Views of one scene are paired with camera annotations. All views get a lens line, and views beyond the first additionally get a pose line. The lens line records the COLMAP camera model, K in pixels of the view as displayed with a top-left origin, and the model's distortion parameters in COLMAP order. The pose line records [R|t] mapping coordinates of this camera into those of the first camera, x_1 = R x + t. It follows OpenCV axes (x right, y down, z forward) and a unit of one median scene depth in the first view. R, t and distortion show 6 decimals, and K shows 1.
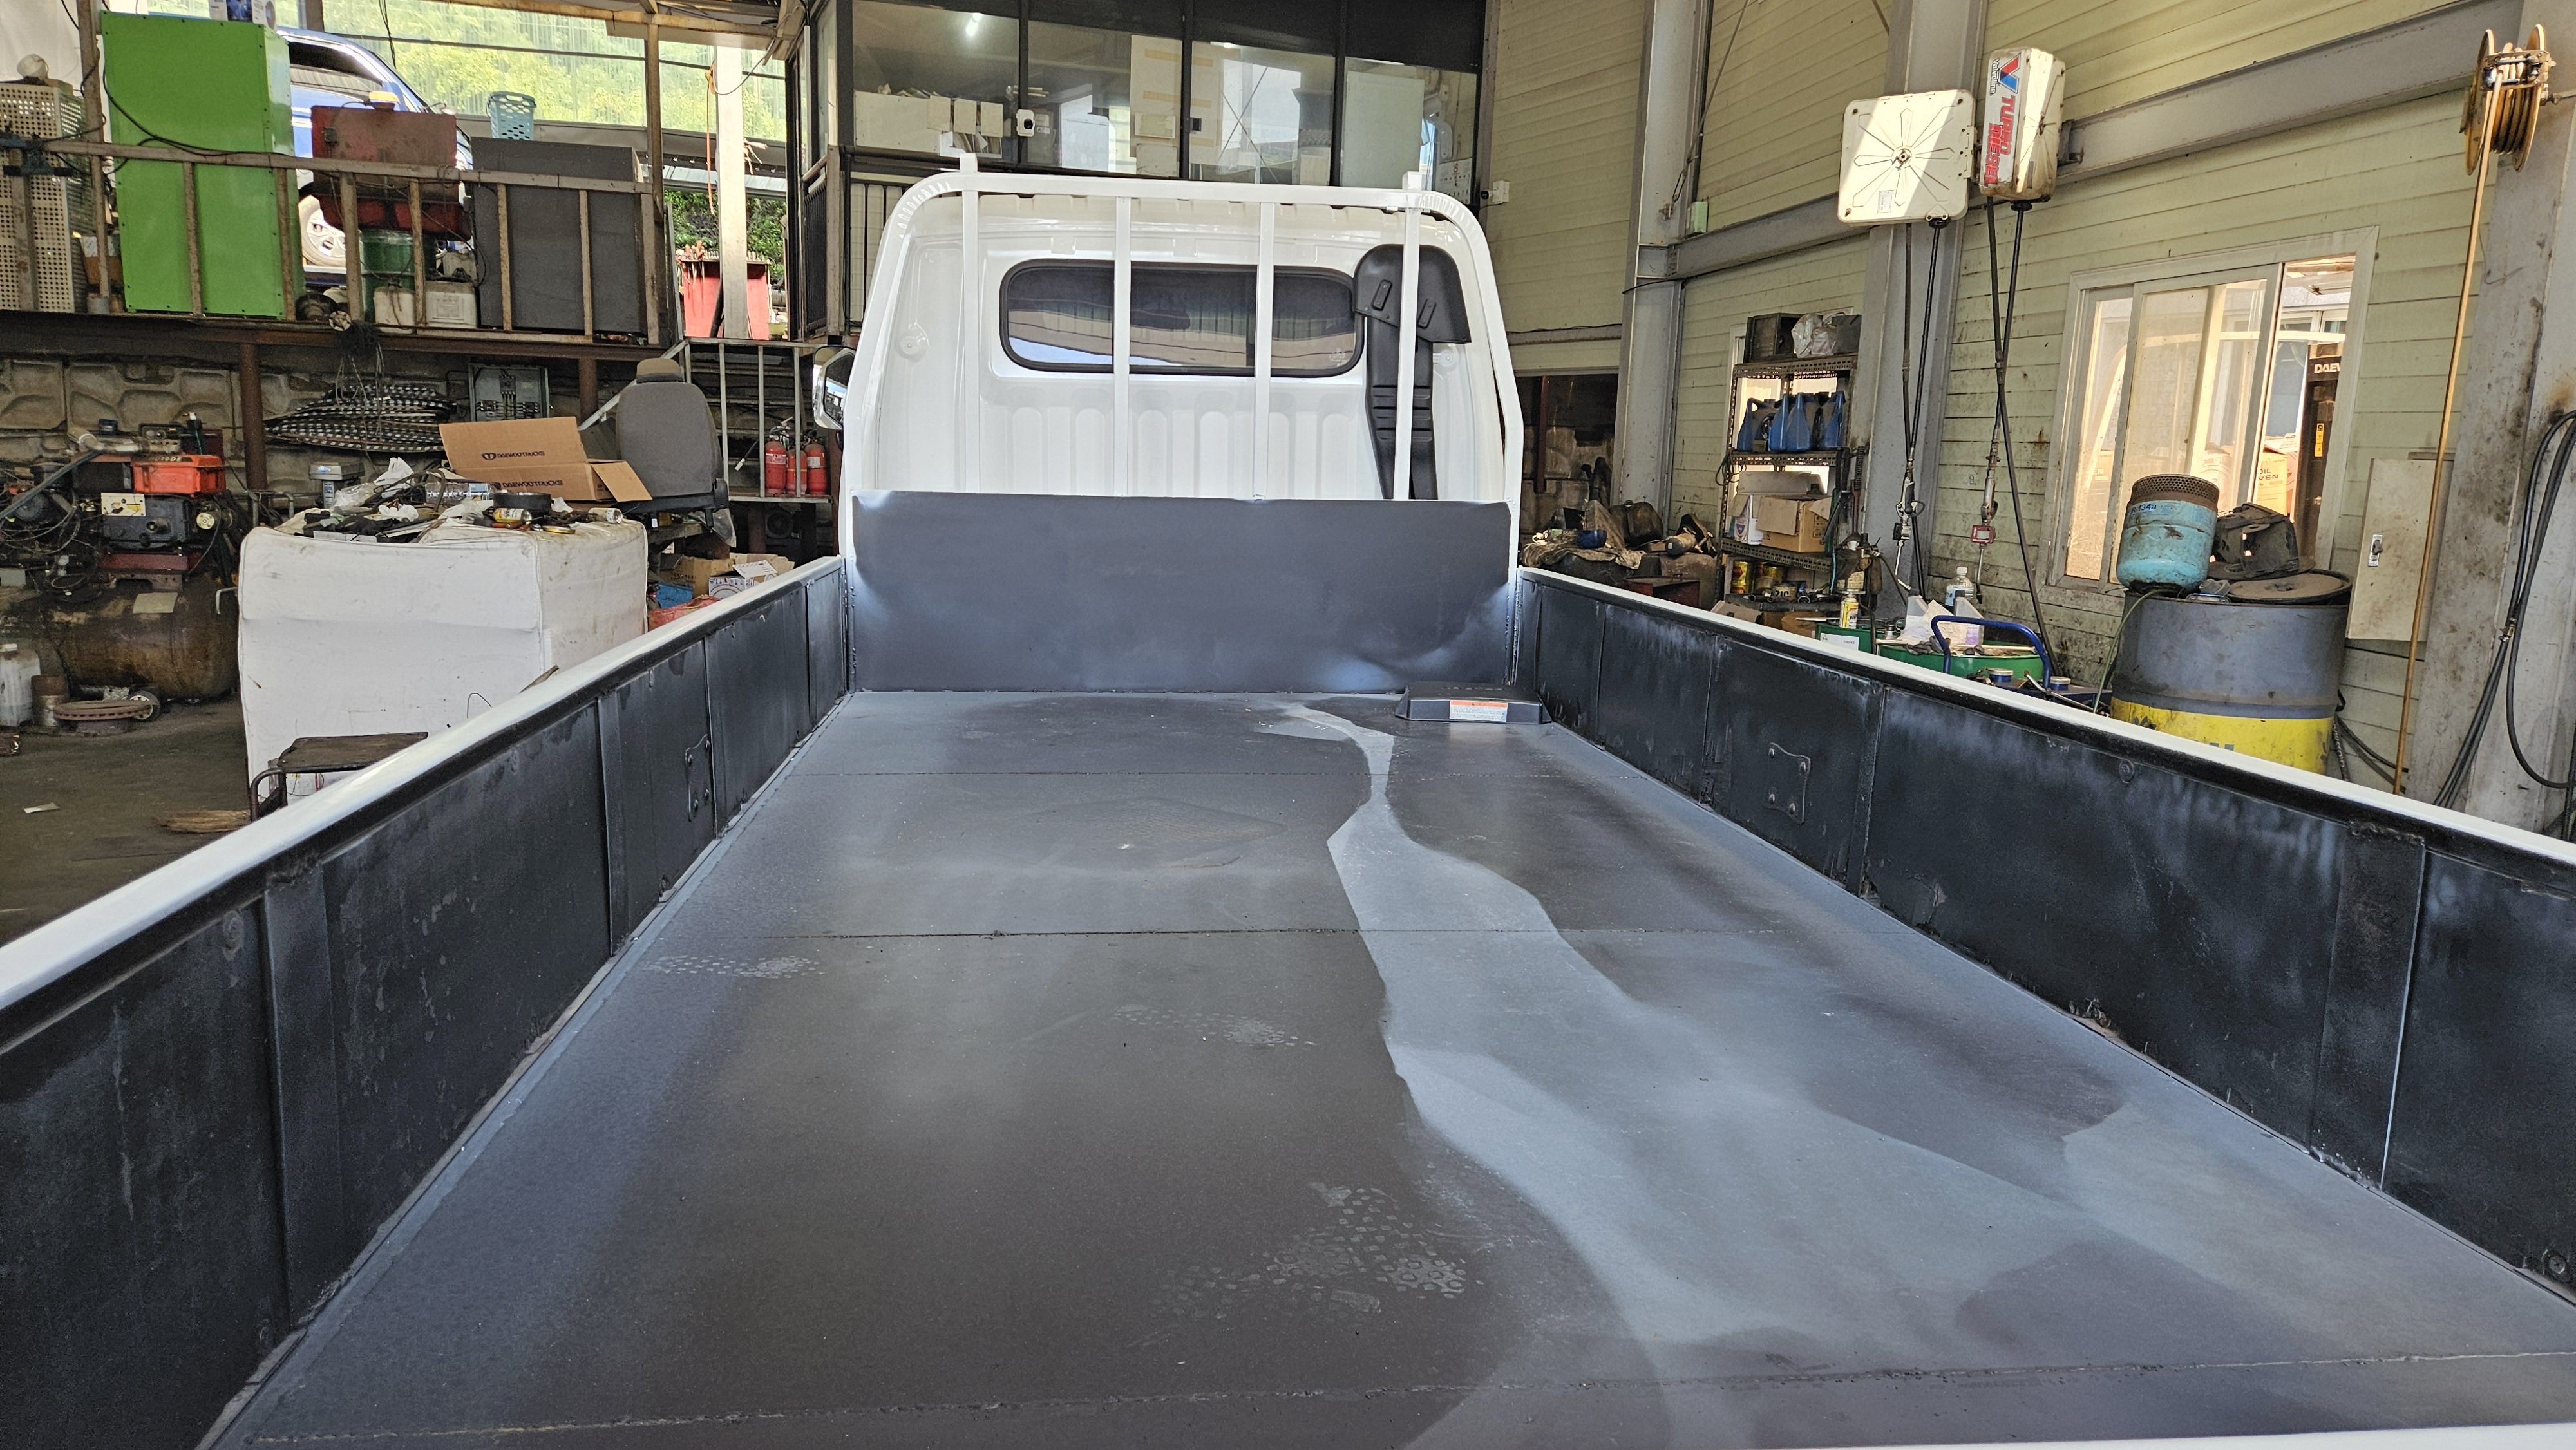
lens RADIAL K [[1716.0, 0, 1226.9], [0, 1716.0, 725.2], [0, 0, 1]] dist [0.074063, -0.073041]
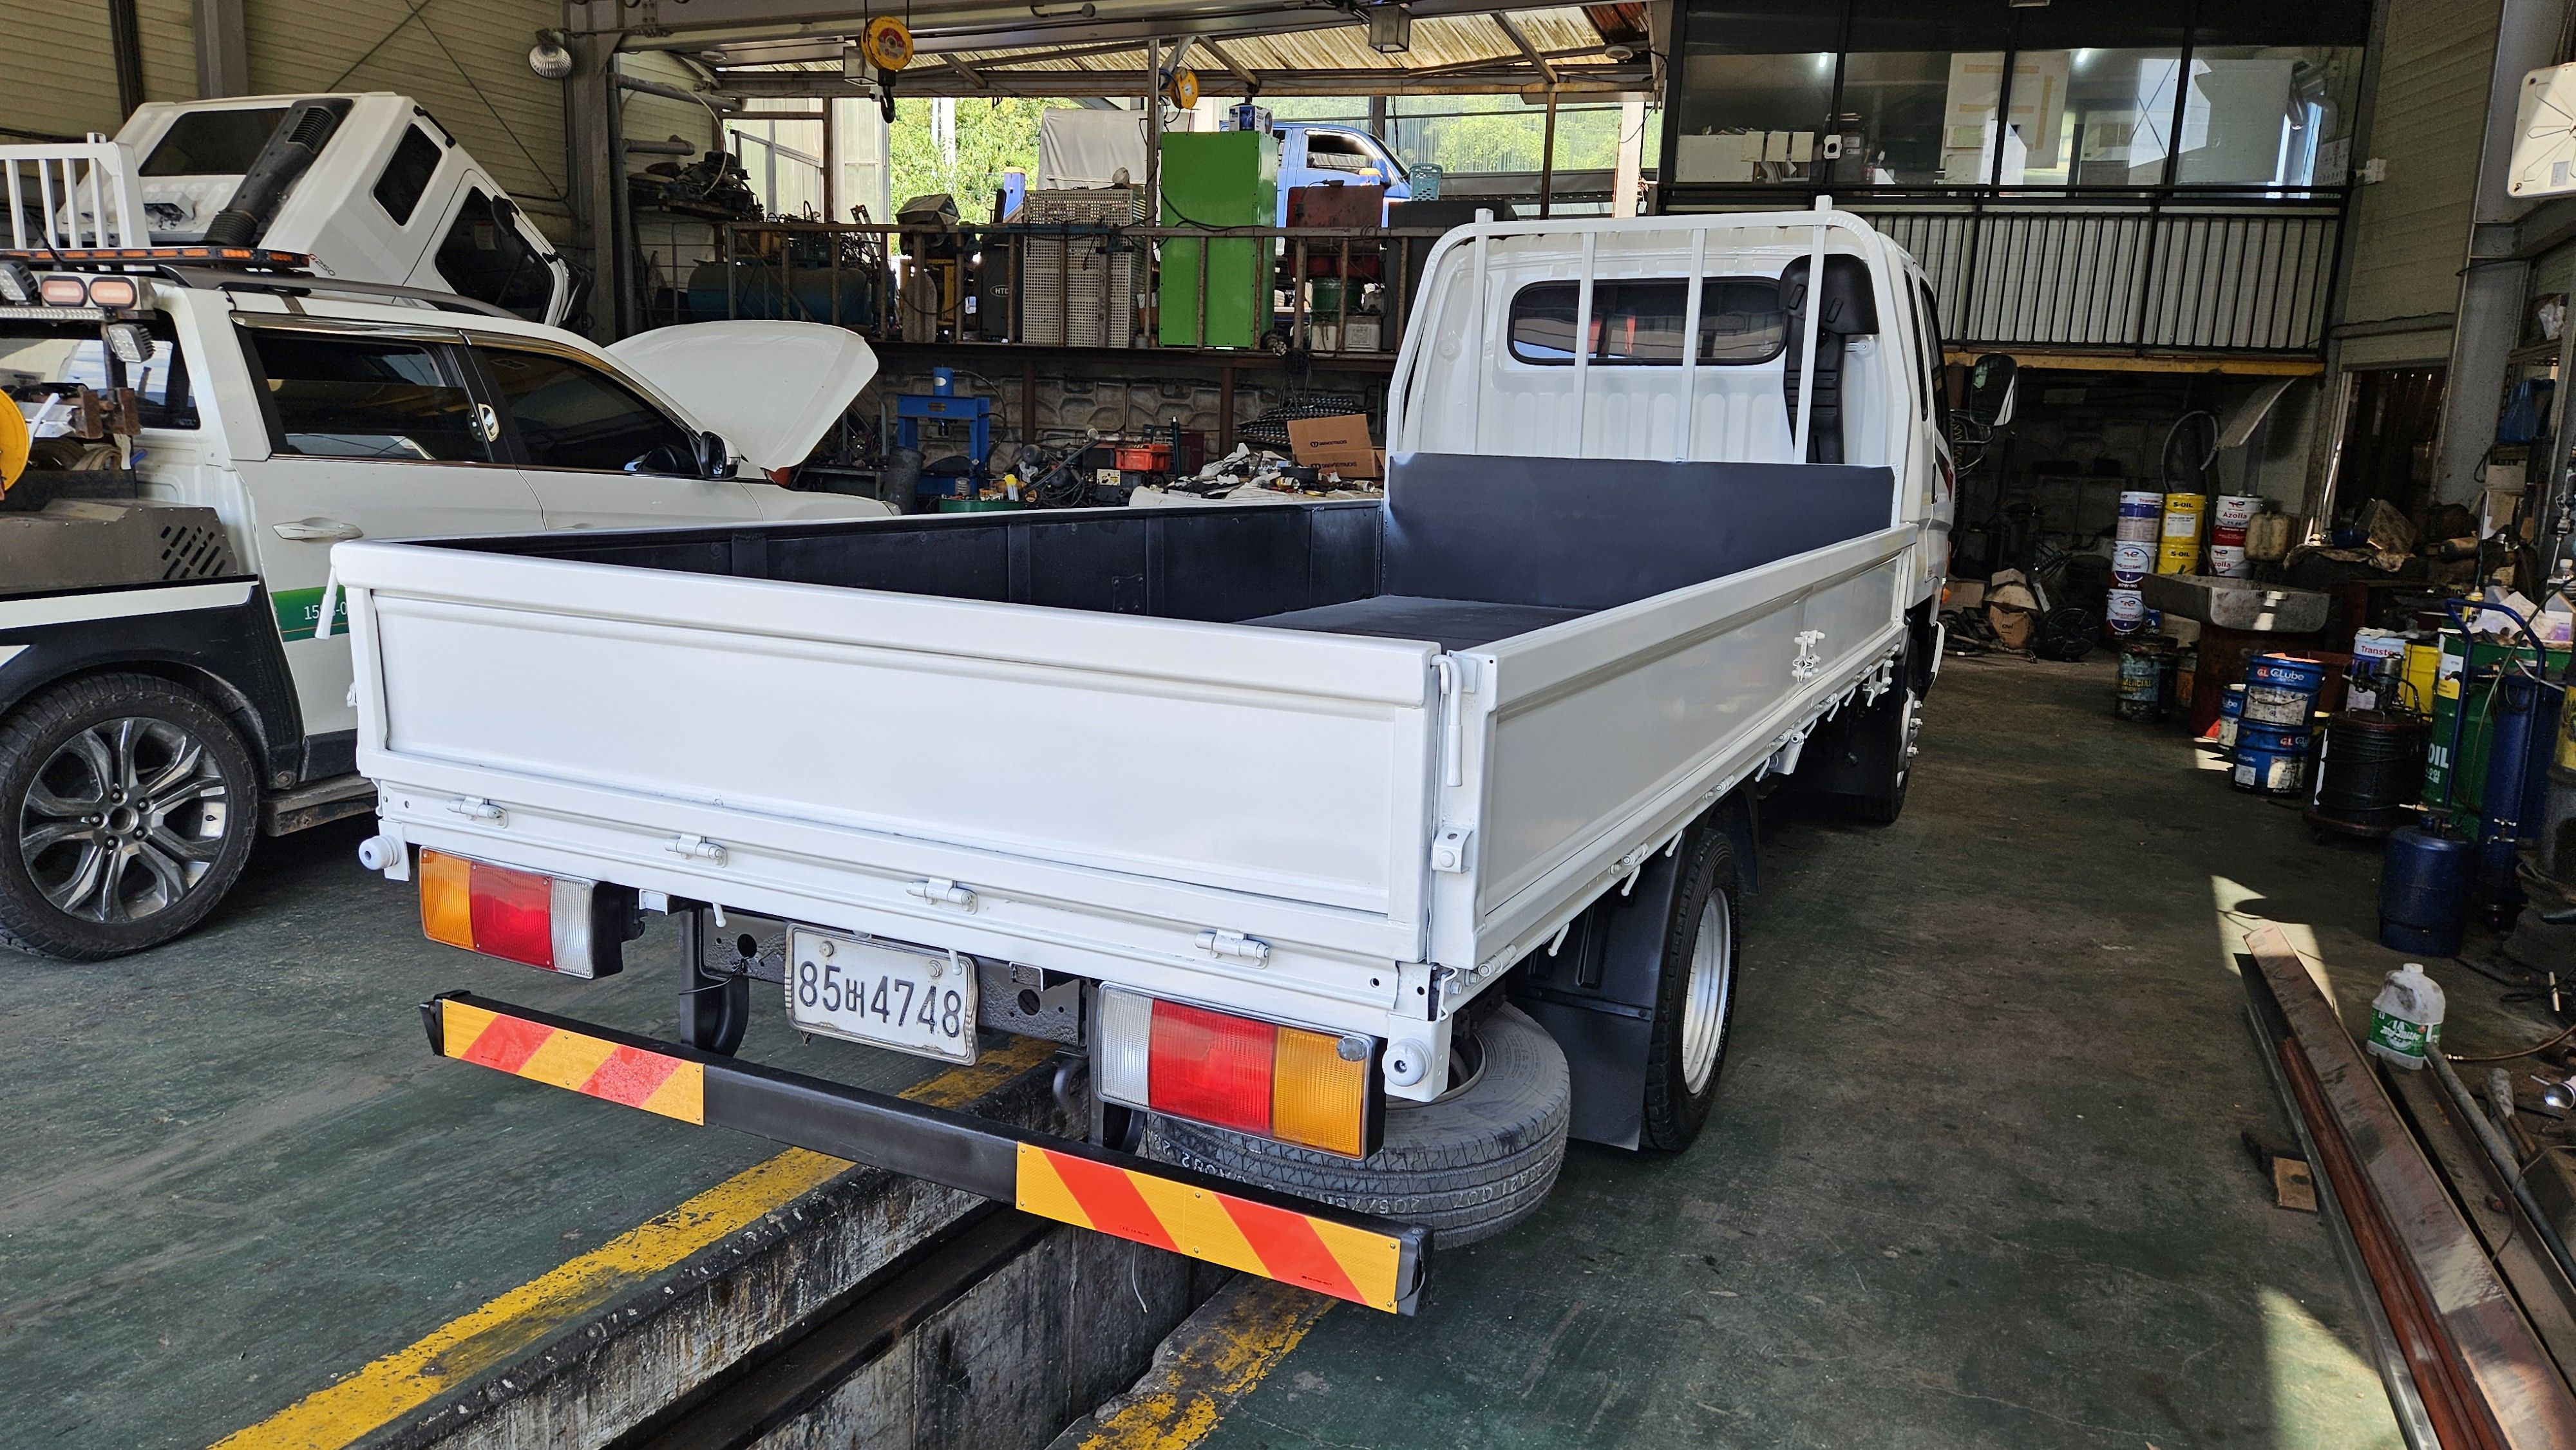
lens RADIAL K [[1716.0, 0, 1226.9], [0, 1716.0, 725.2], [0, 0, 1]] dist [0.074063, -0.073041]
pose [[0.827416, 0.097120, -0.553129, 0.215372], [-0.103420, 0.994439, 0.019901, 0.033536], [0.551985, 0.040738, 0.832858, -0.112640]]
